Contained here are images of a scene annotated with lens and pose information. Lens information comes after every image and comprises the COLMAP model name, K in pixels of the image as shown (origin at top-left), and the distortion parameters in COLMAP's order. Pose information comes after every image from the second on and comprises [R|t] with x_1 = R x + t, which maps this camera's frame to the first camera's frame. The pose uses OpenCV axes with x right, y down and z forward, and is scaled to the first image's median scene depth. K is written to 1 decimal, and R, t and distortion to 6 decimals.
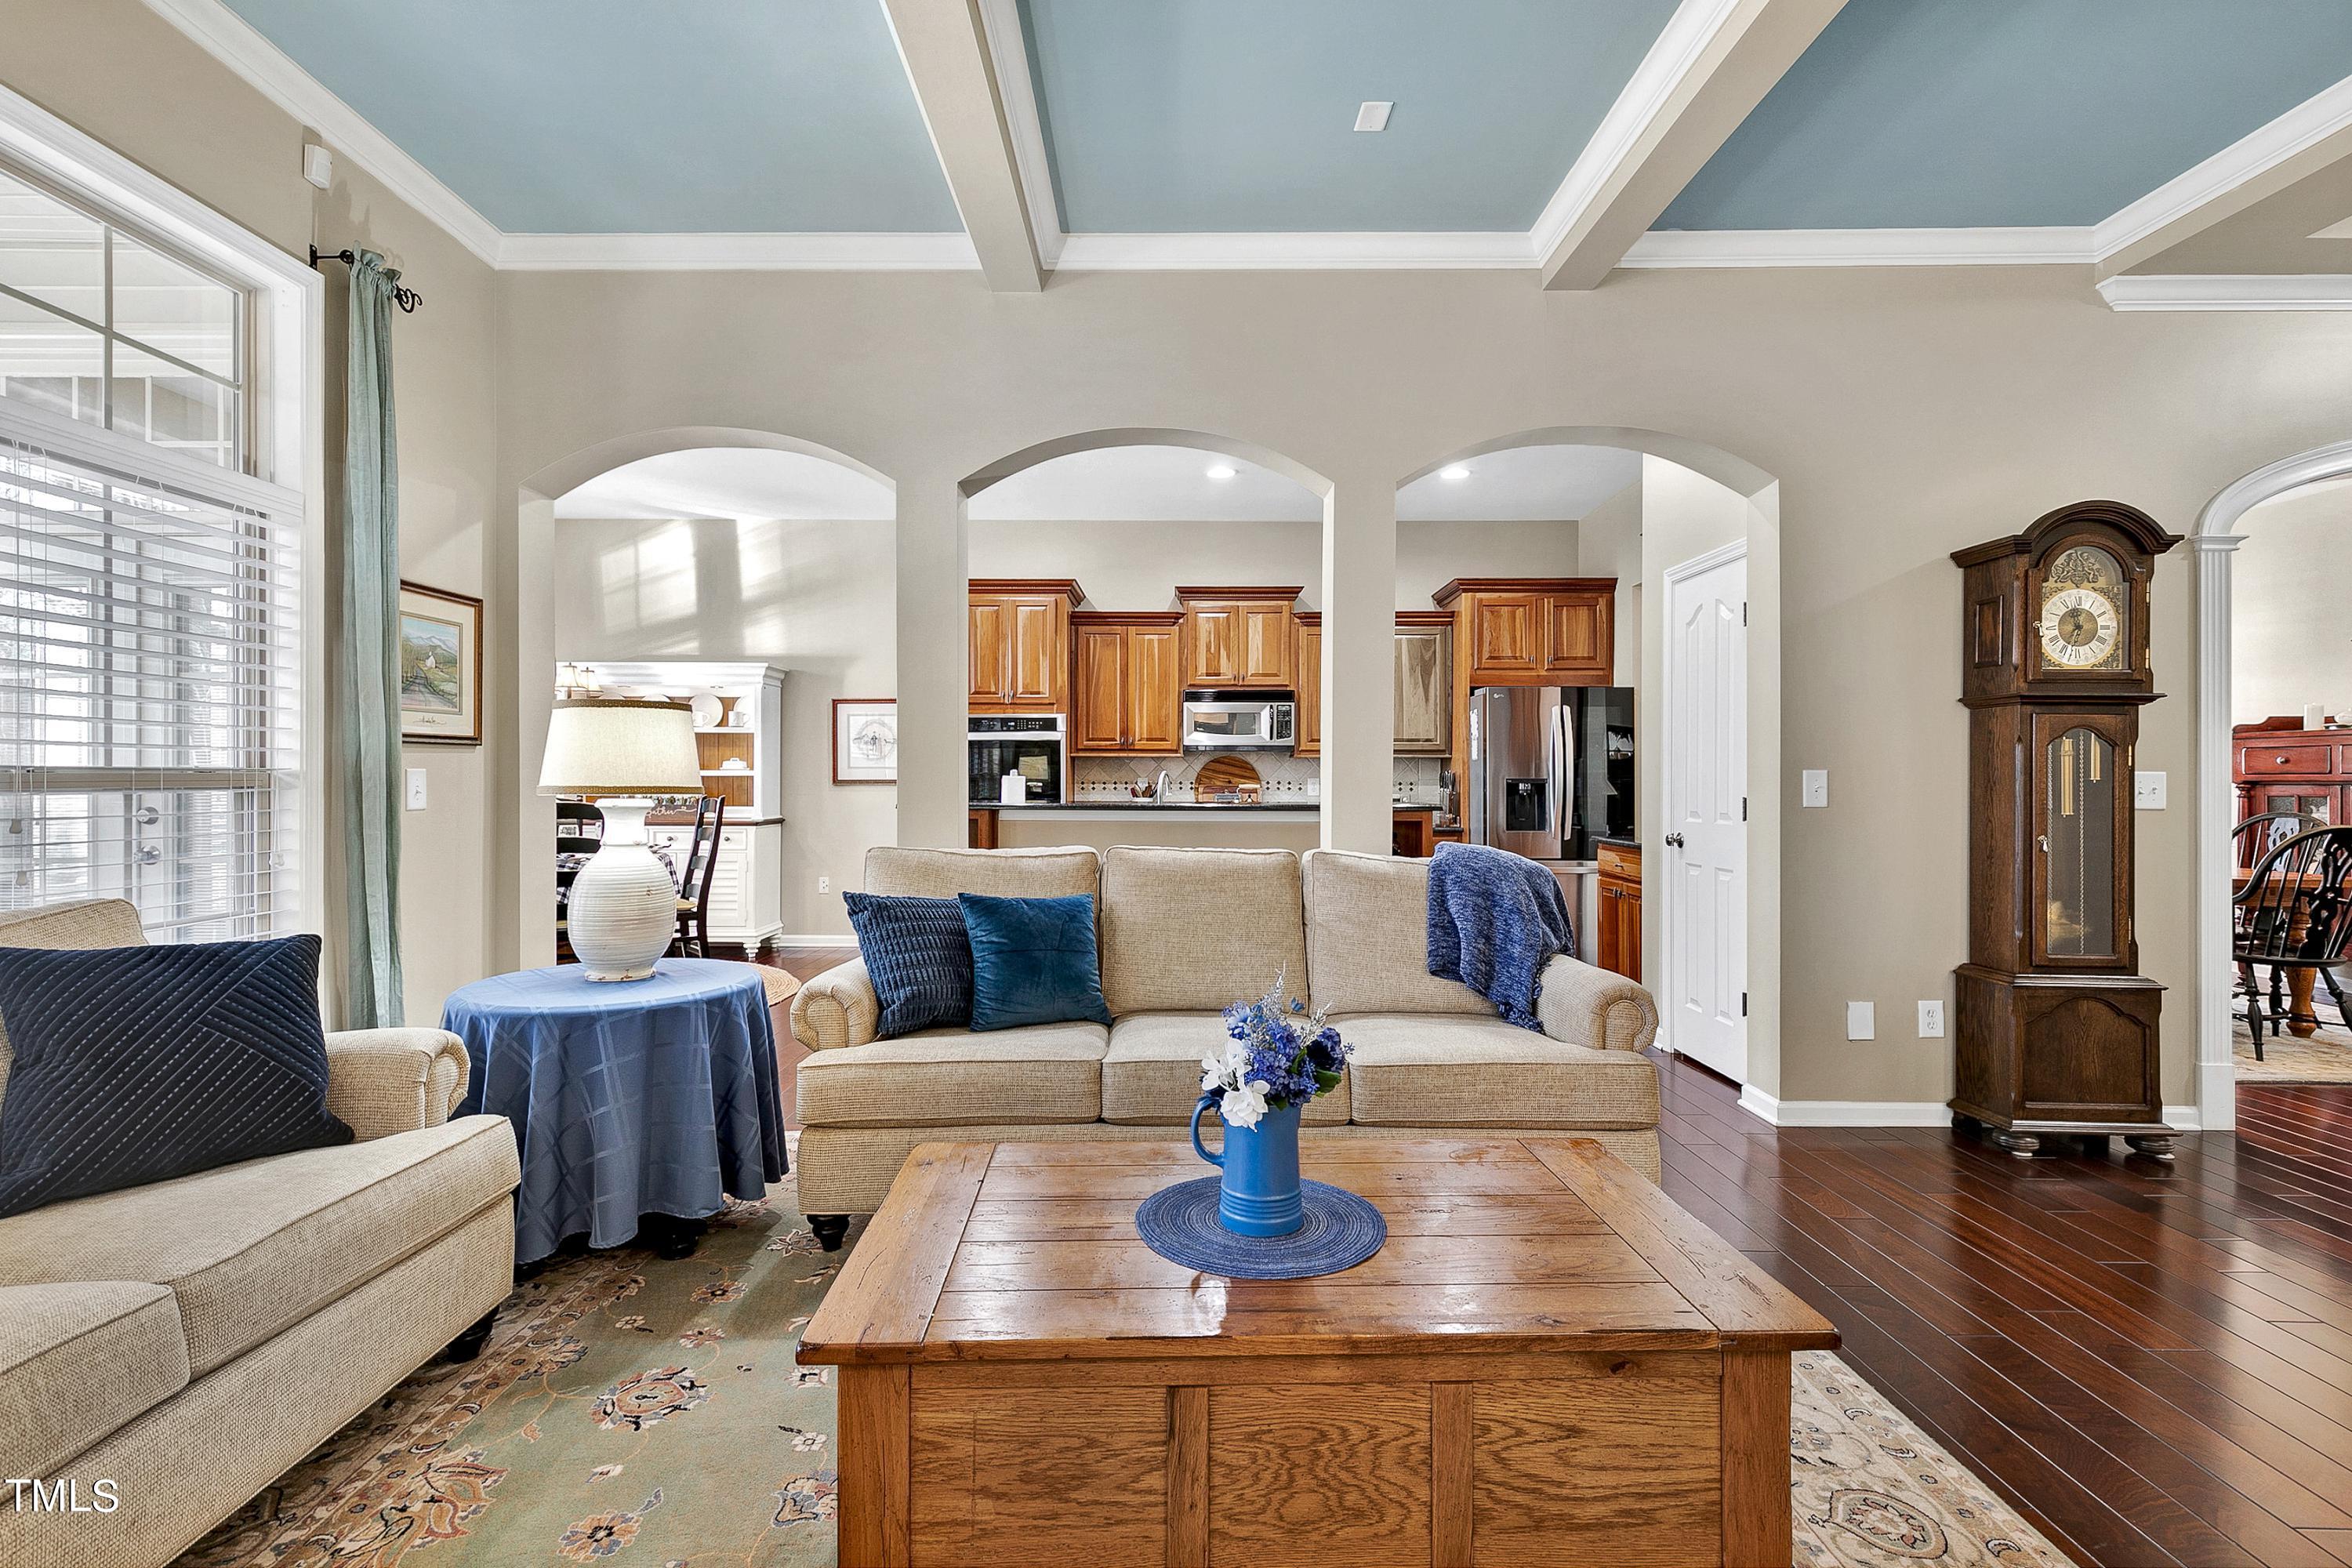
lens RADIAL K [[1076.9, 0, 1163.6], [0, 1076.9, 773.4], [0, 0, 1]] dist [0.007846, -0.000299]
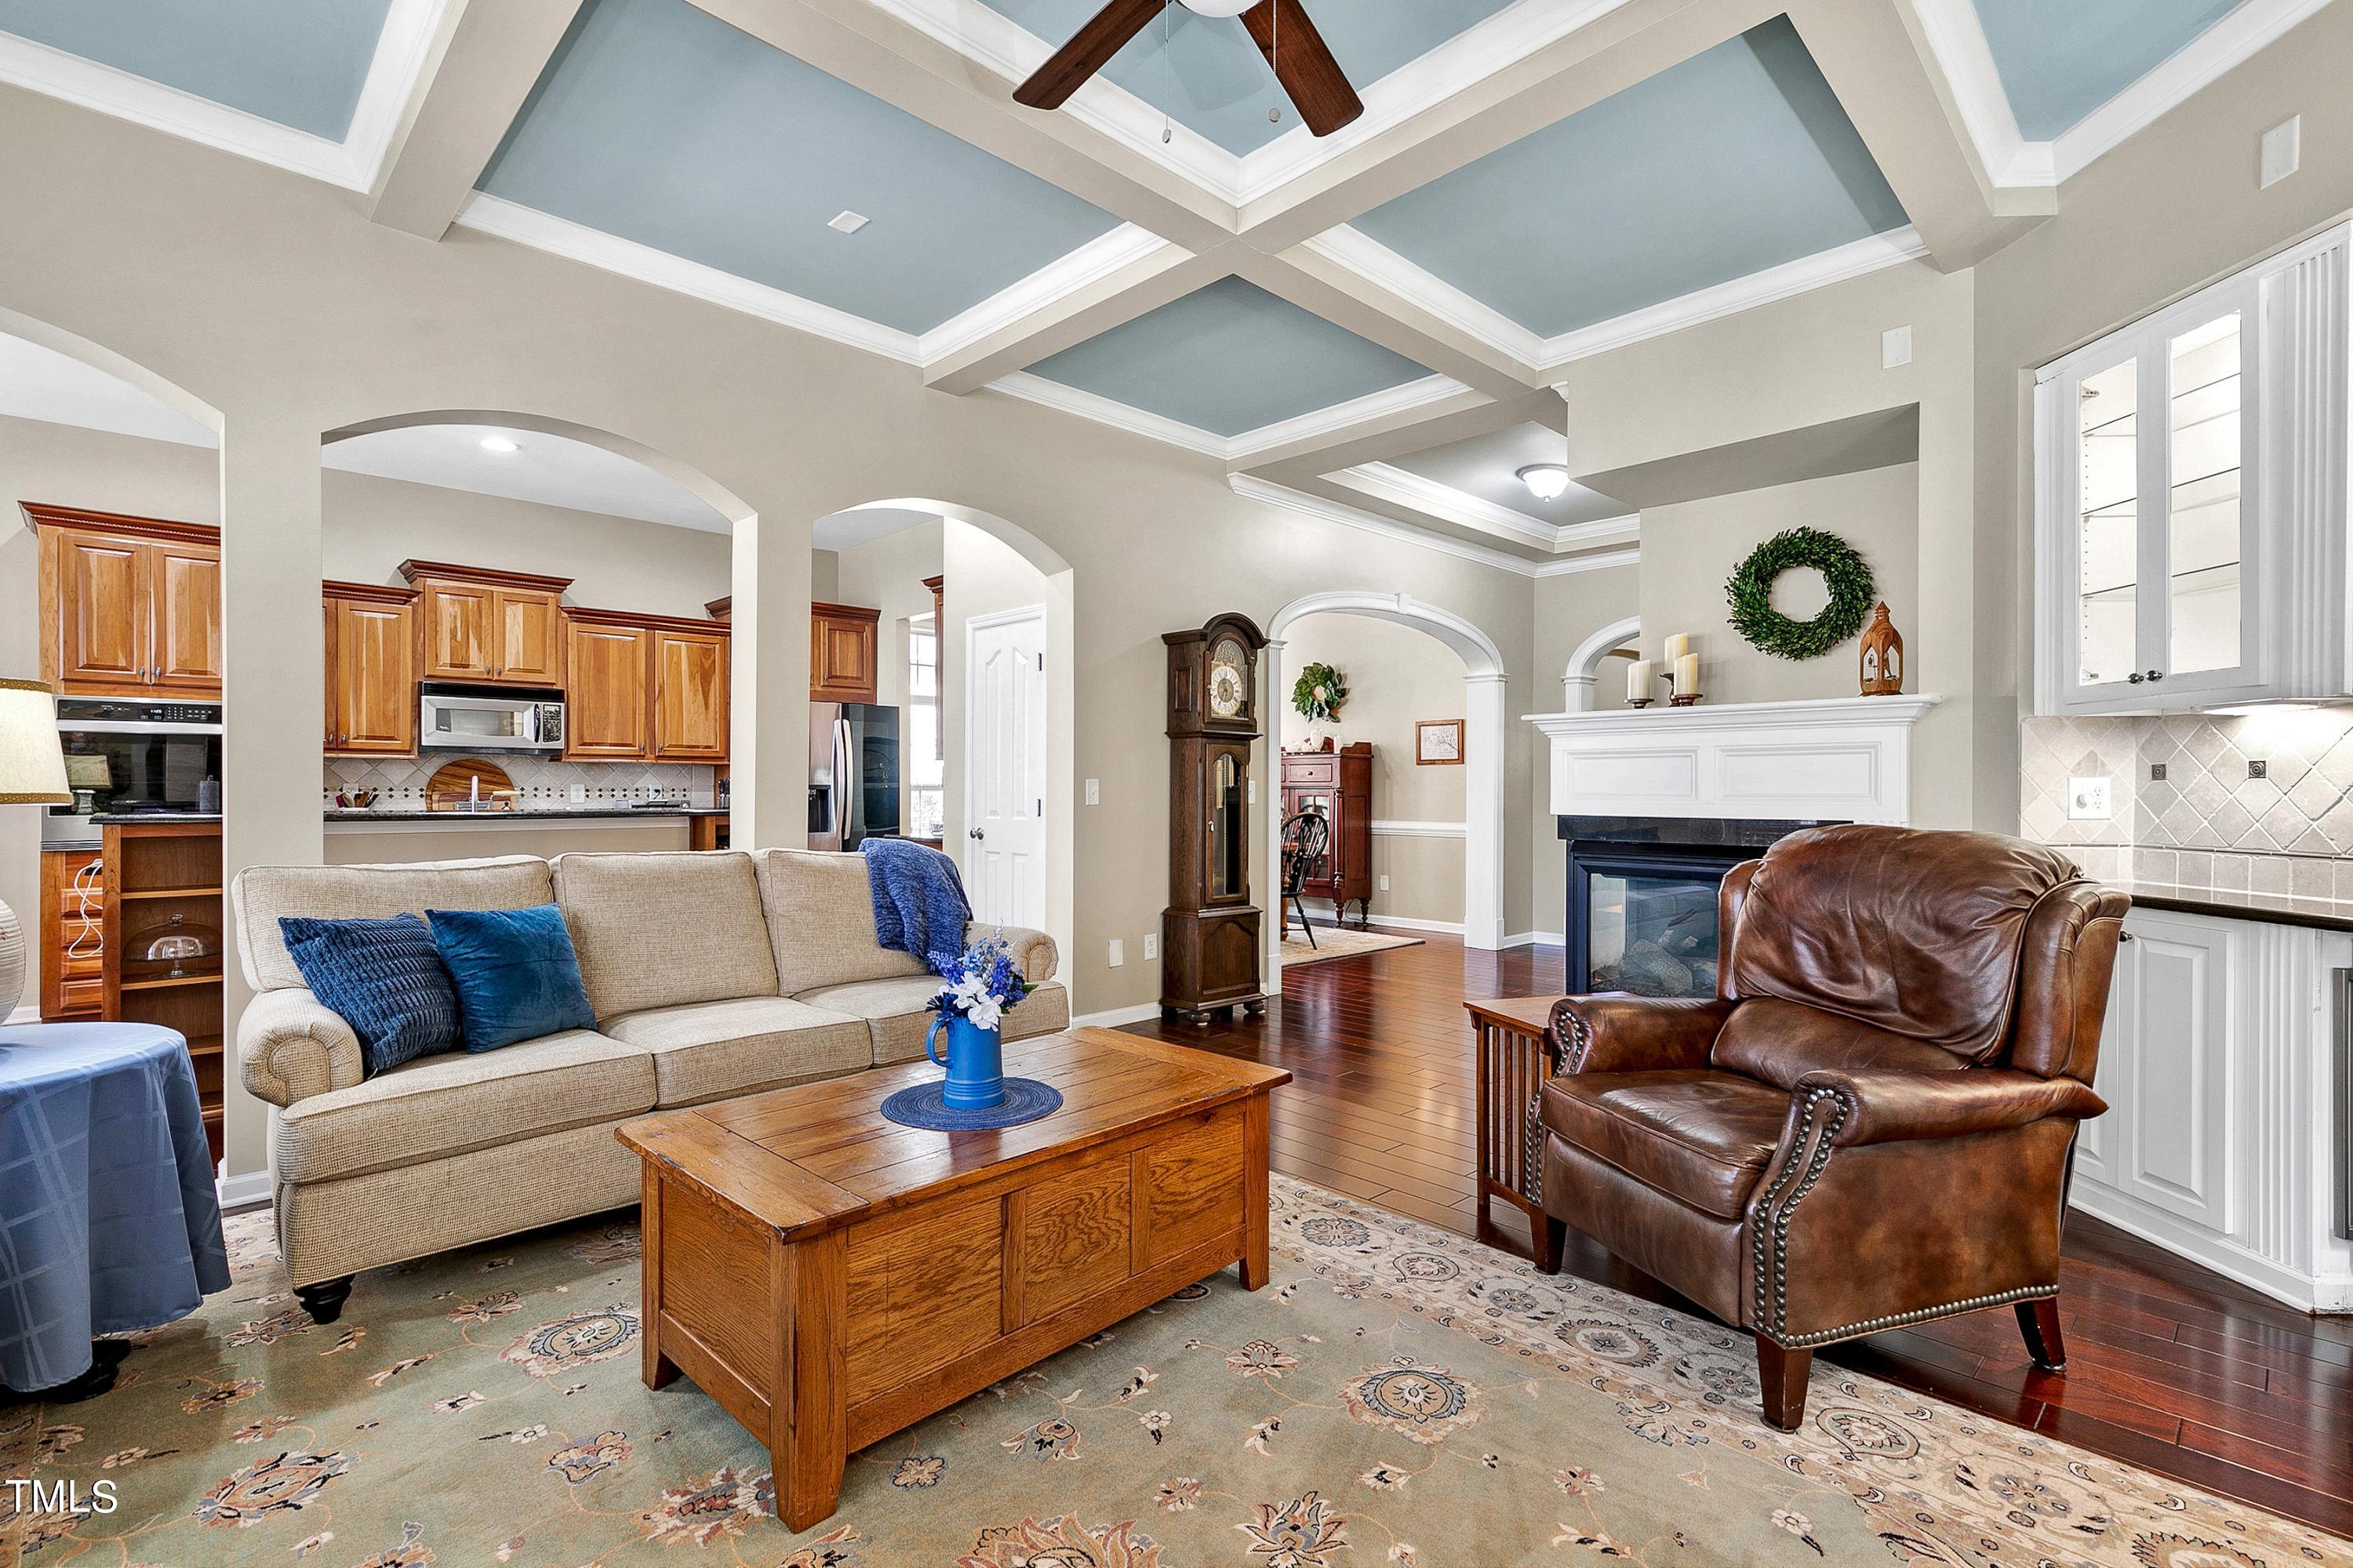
lens RADIAL K [[1077.4, 0, 1176.2], [0, 1077.4, 791.6], [0, 0, 1]] dist [0.007846, -0.000299]
pose [[0.711586, -0.003537, 0.702590, -0.323765], [-0.004376, 0.999946, 0.009466, -0.000541], [-0.702586, -0.009810, 0.711532, -0.080363]]
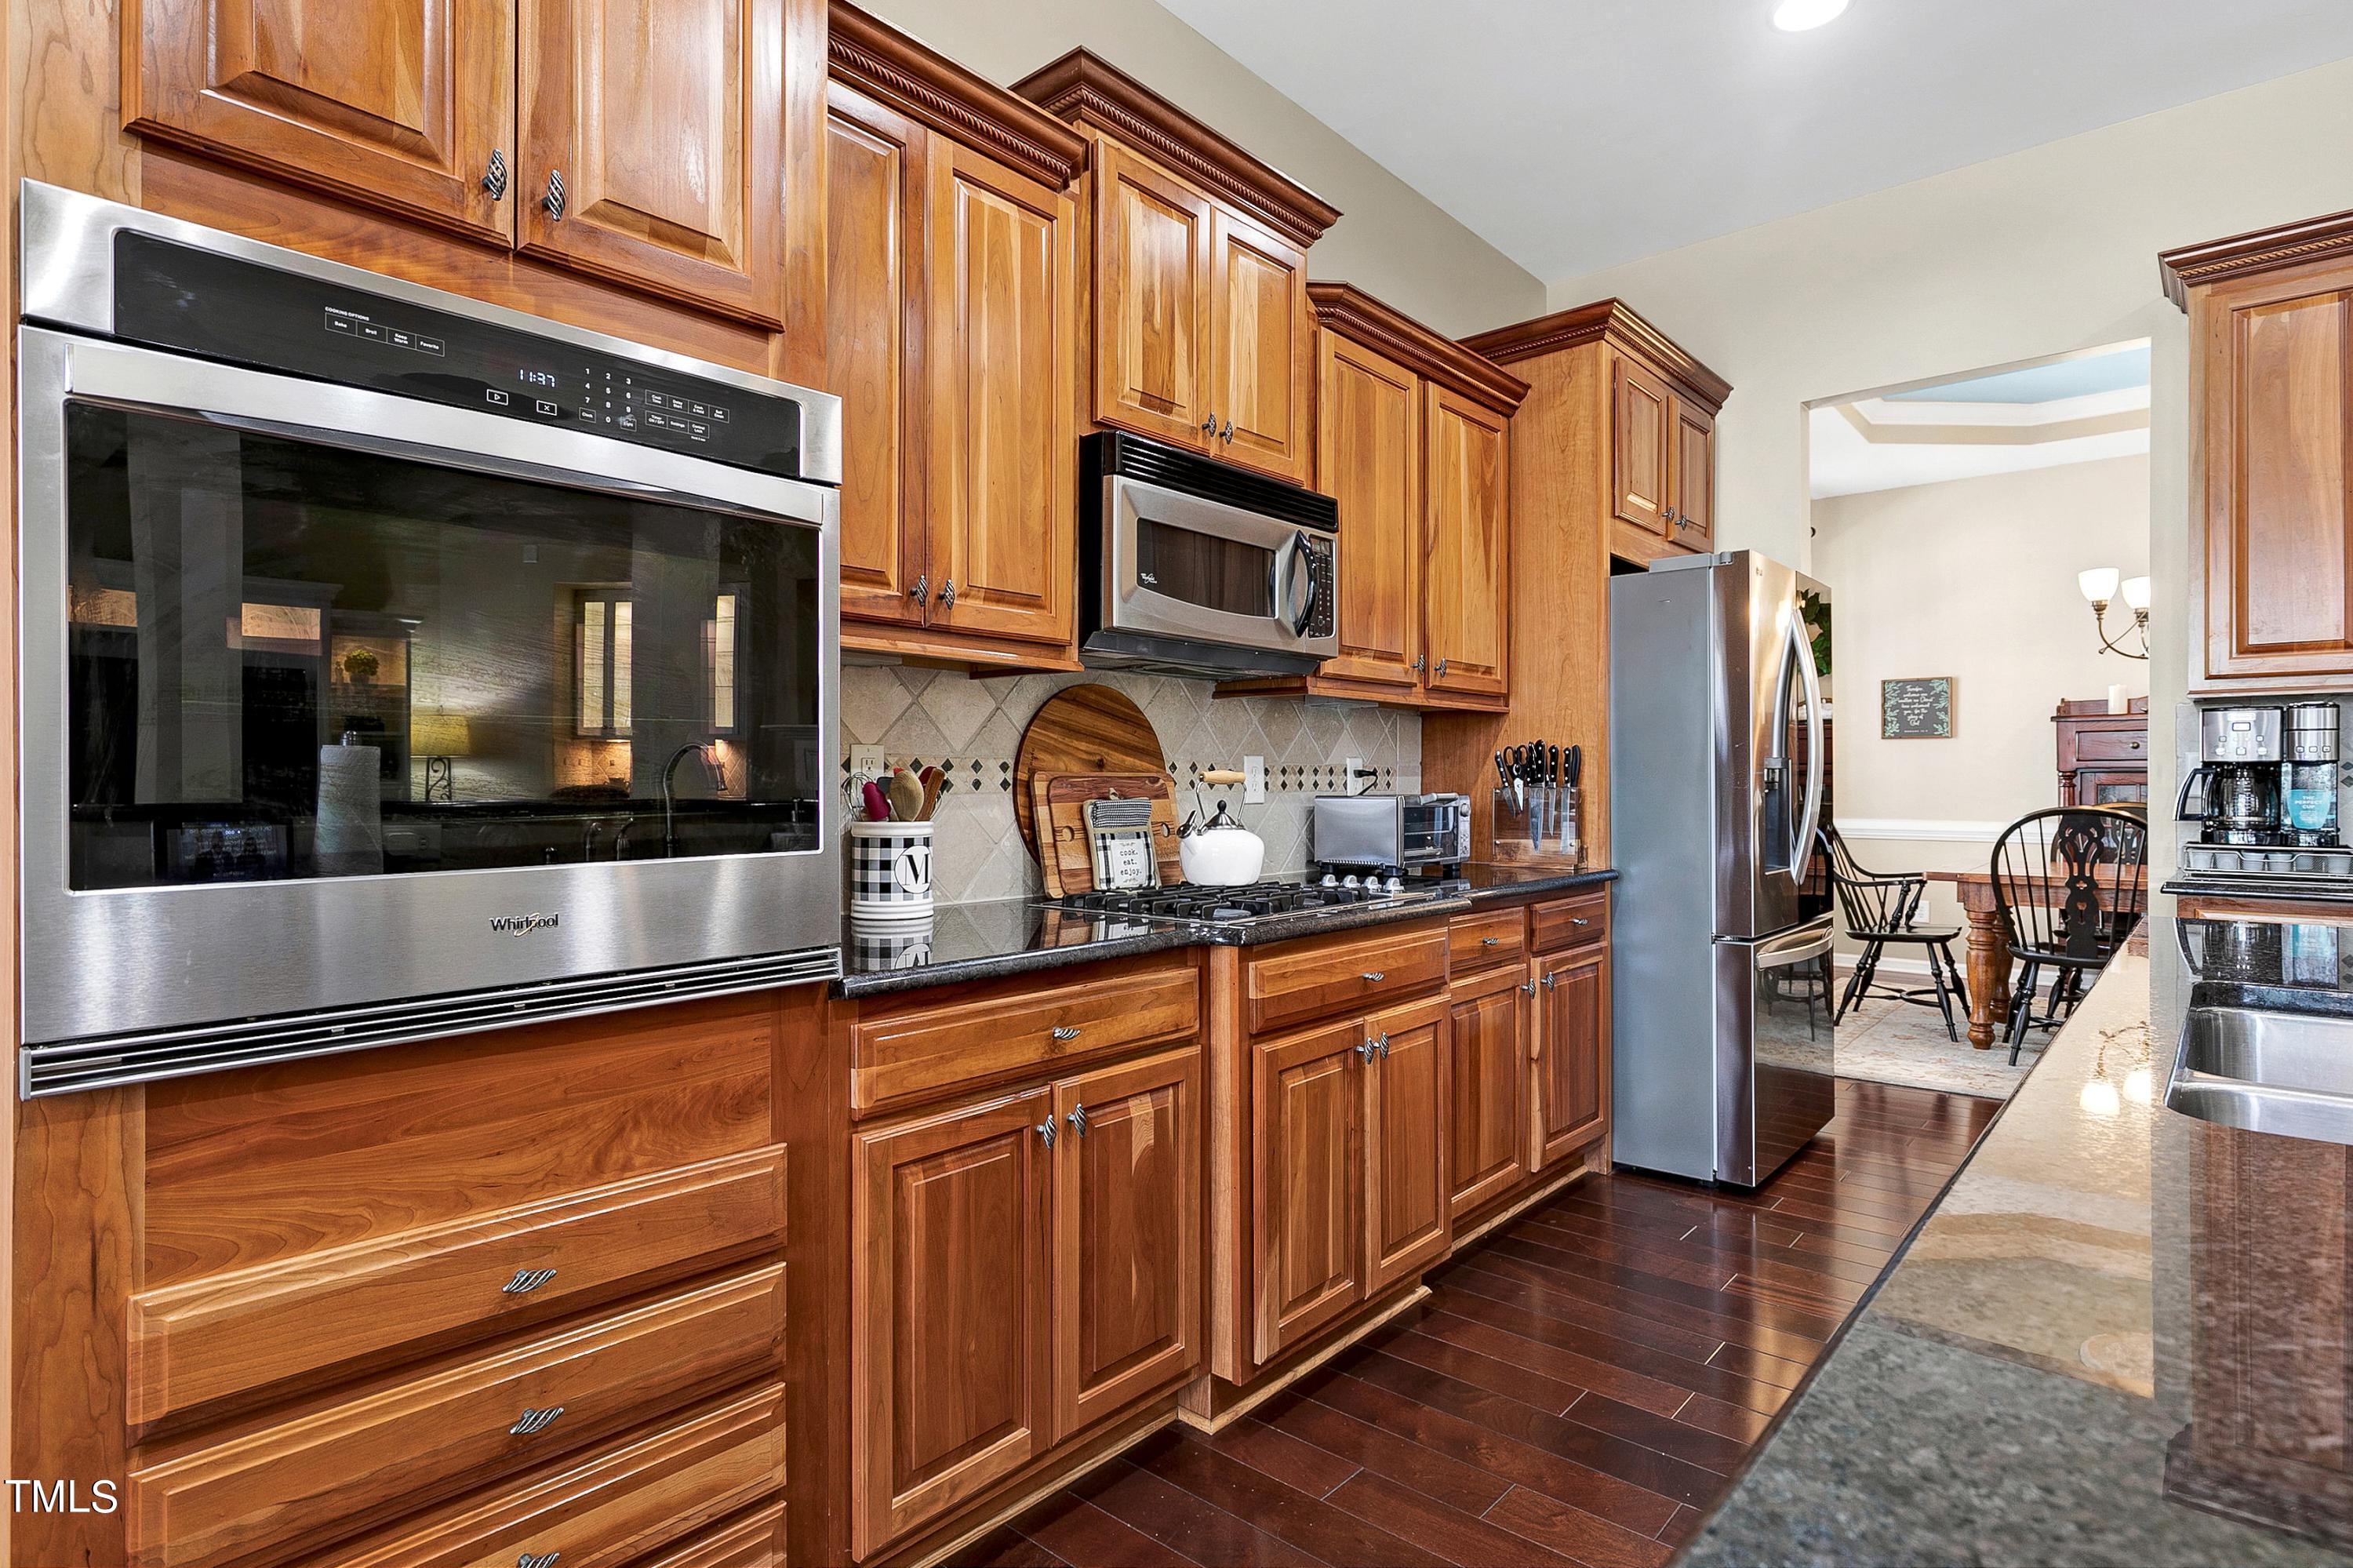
lens RADIAL K [[1197.6, 0, 1188.8], [0, 1197.6, 778.1], [0, 0, 1]] dist [0.001296, 0.000069]
pose [[0.648219, -0.001467, 0.761452, -0.417110], [-0.003306, 0.999983, 0.004741, 0.022670], [-0.761447, -0.005591, 0.648203, 1.595067]]
